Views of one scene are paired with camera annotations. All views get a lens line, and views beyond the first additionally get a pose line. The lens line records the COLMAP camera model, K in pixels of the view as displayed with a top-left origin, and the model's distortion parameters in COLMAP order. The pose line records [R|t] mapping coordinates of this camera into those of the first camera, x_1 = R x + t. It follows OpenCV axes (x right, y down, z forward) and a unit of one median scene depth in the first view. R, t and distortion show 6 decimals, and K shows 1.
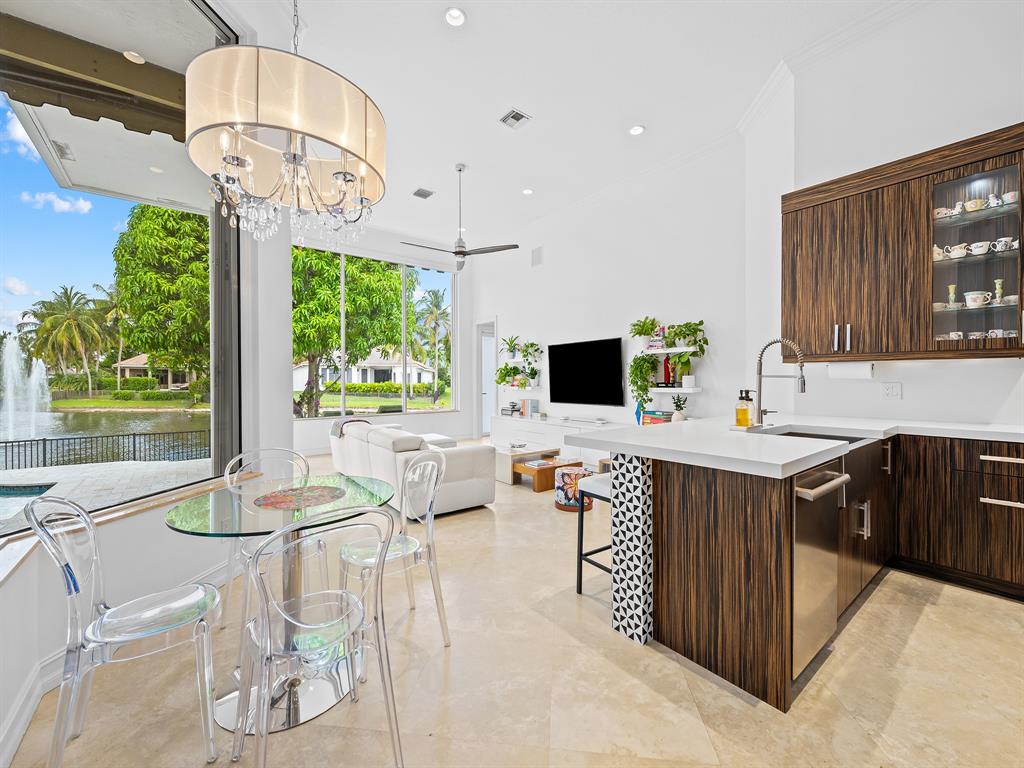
lens RADIAL K [[414.8, 0, 513.1], [0, 414.8, 382.3], [0, 0, 1]] dist [-0.000047, -0.003152]
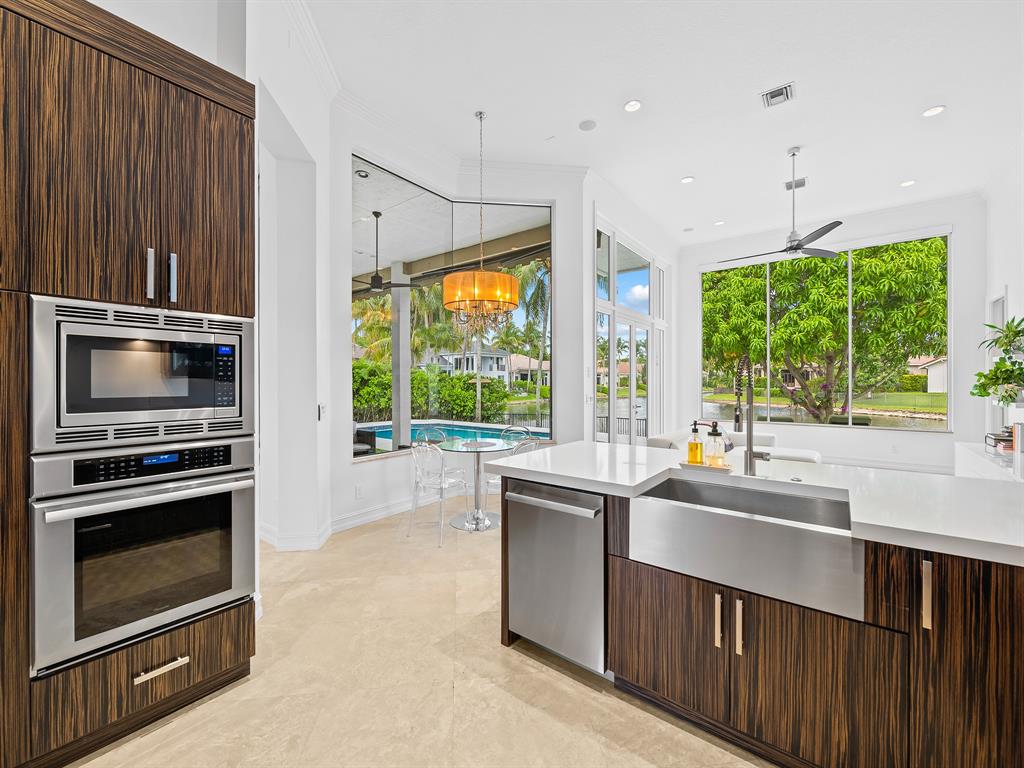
lens RADIAL K [[414.8, 0, 513.1], [0, 414.8, 382.3], [0, 0, 1]] dist [-0.000047, -0.003152]
pose [[0.242383, 0.006146, -0.970161, 0.642102], [-0.001559, 0.999981, 0.005946, -0.031552], [0.970179, 0.000071, 0.242388, 0.219457]]
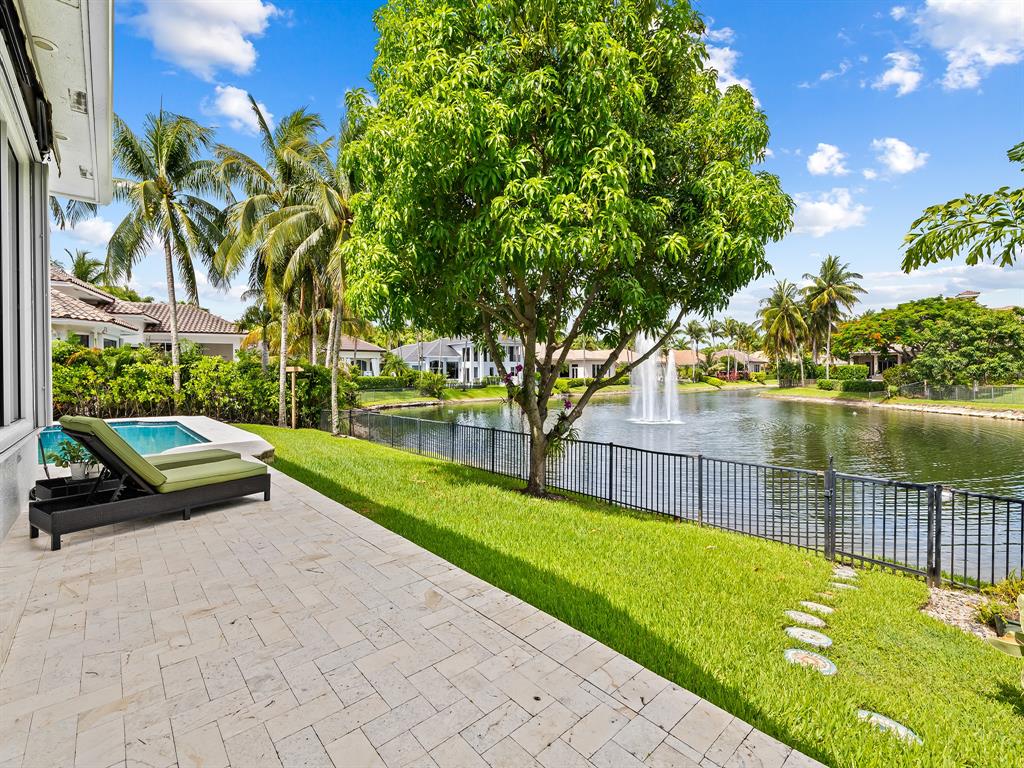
lens RADIAL K [[454.3, 0, 512.8], [0, 454.3, 379.6], [0, 0, 1]] dist [-0.000950, 0.000097]
pose [[0.061755, 0.013526, -0.998000, 0.356502], [0.005705, 0.999887, 0.013905, 0.020641], [0.998075, -0.006552, 0.061671, 2.470865]]
